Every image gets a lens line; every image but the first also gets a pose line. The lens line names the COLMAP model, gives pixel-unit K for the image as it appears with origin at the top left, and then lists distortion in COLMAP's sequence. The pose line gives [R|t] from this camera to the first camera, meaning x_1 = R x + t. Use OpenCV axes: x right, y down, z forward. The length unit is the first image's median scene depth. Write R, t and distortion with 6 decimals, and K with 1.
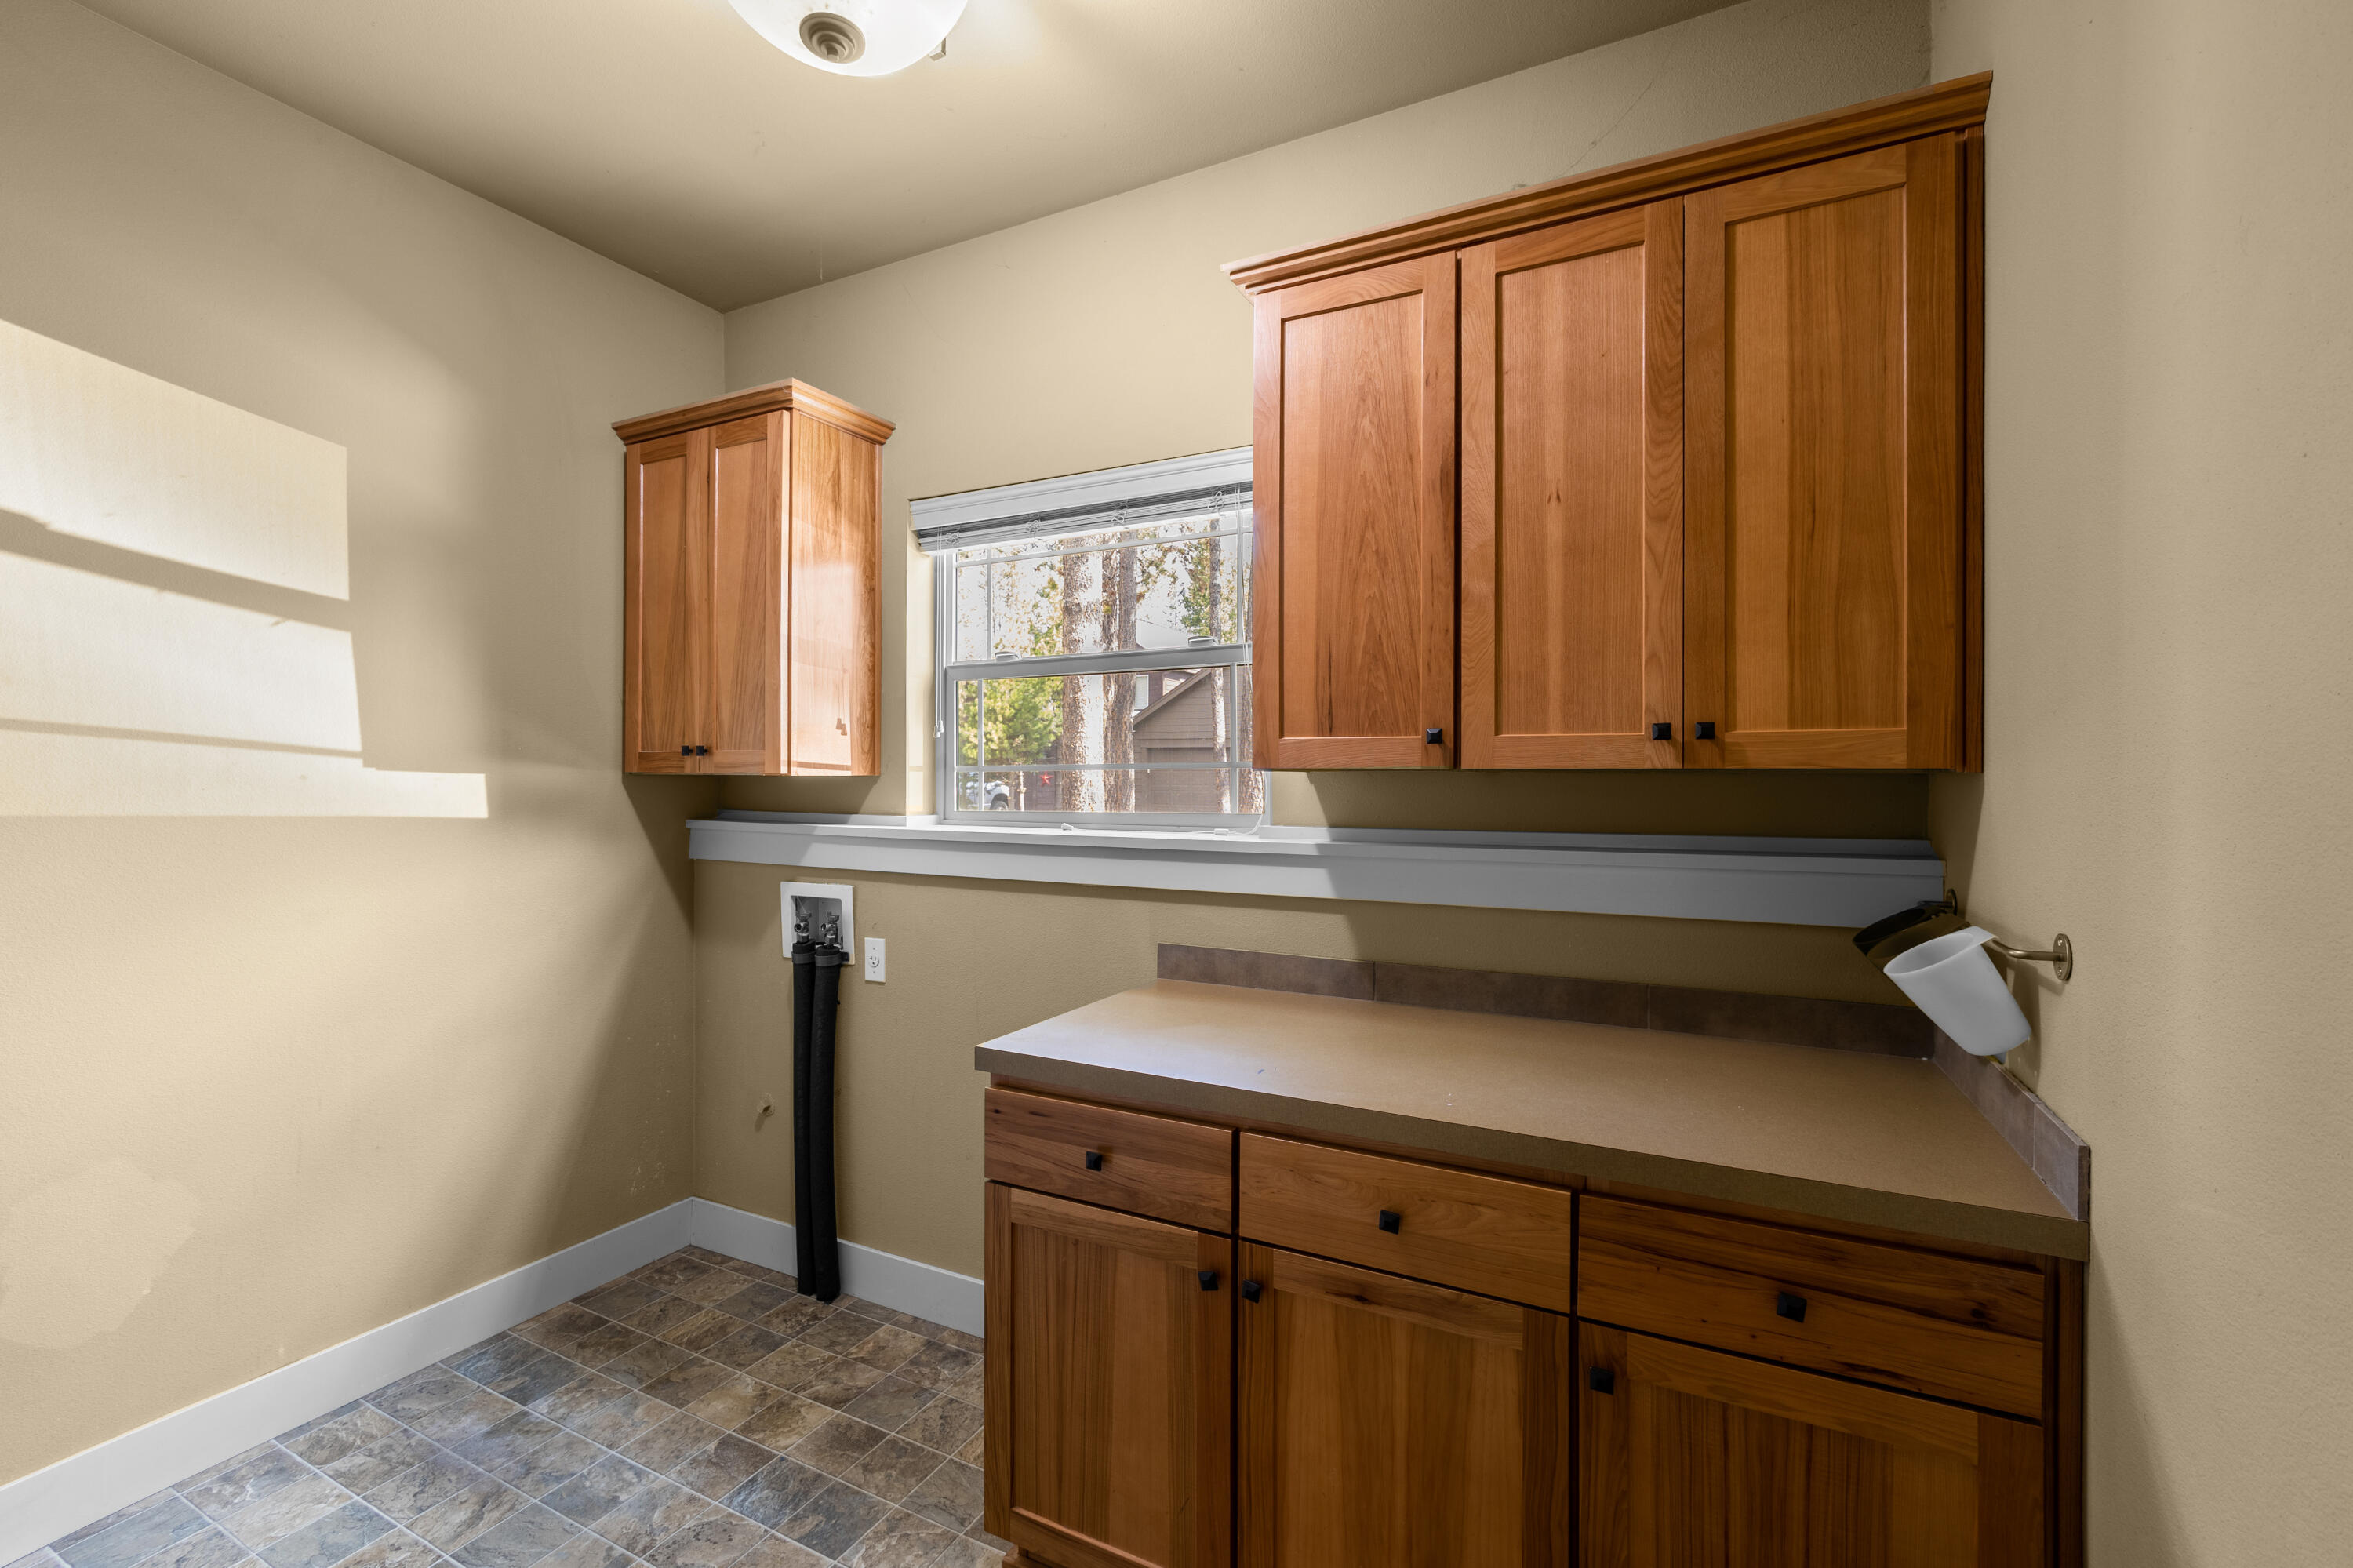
lens RADIAL K [[1006.6, 0, 1169.6], [0, 1006.6, 779.5], [0, 0, 1]] dist [-0.001877, -0.000161]
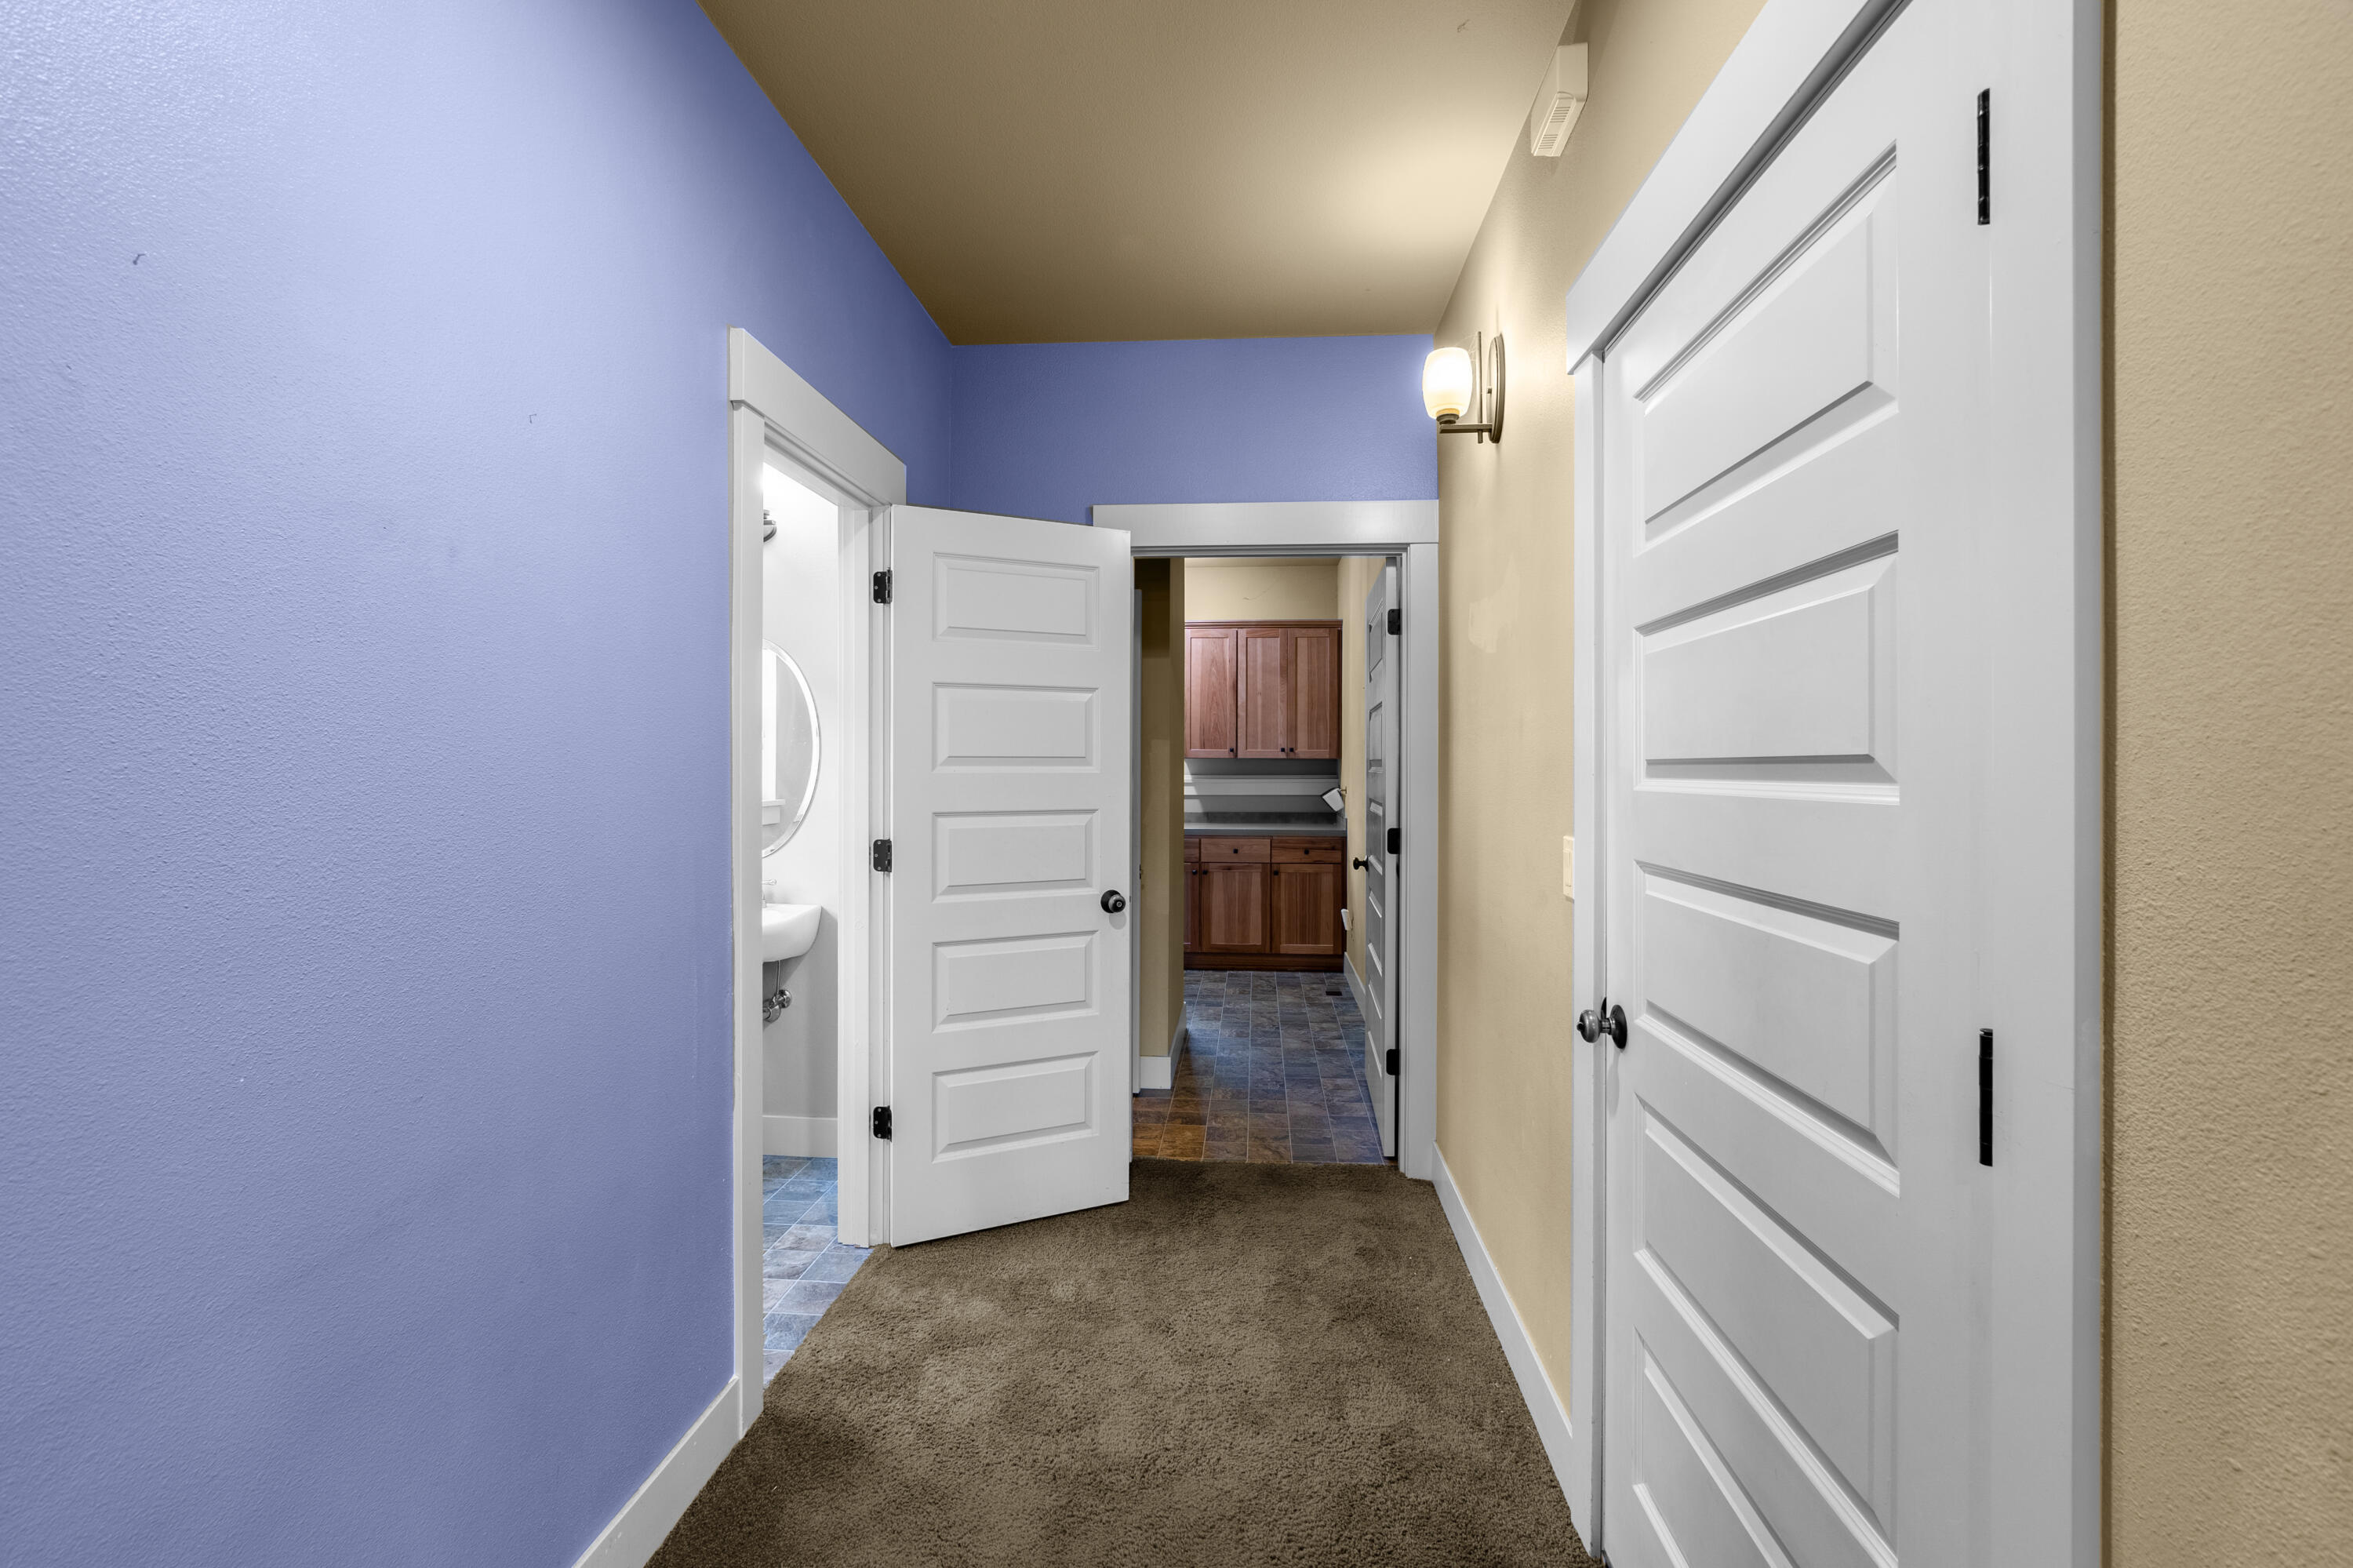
lens RADIAL K [[1006.6, 0, 1170.9], [0, 1006.6, 768.6], [0, 0, 1]] dist [-0.001877, -0.000161]
pose [[0.920044, 0.001233, 0.391813, -1.749058], [-0.002840, 0.999990, 0.003523, 0.020829], [-0.391804, -0.004354, 0.920038, -2.967726]]
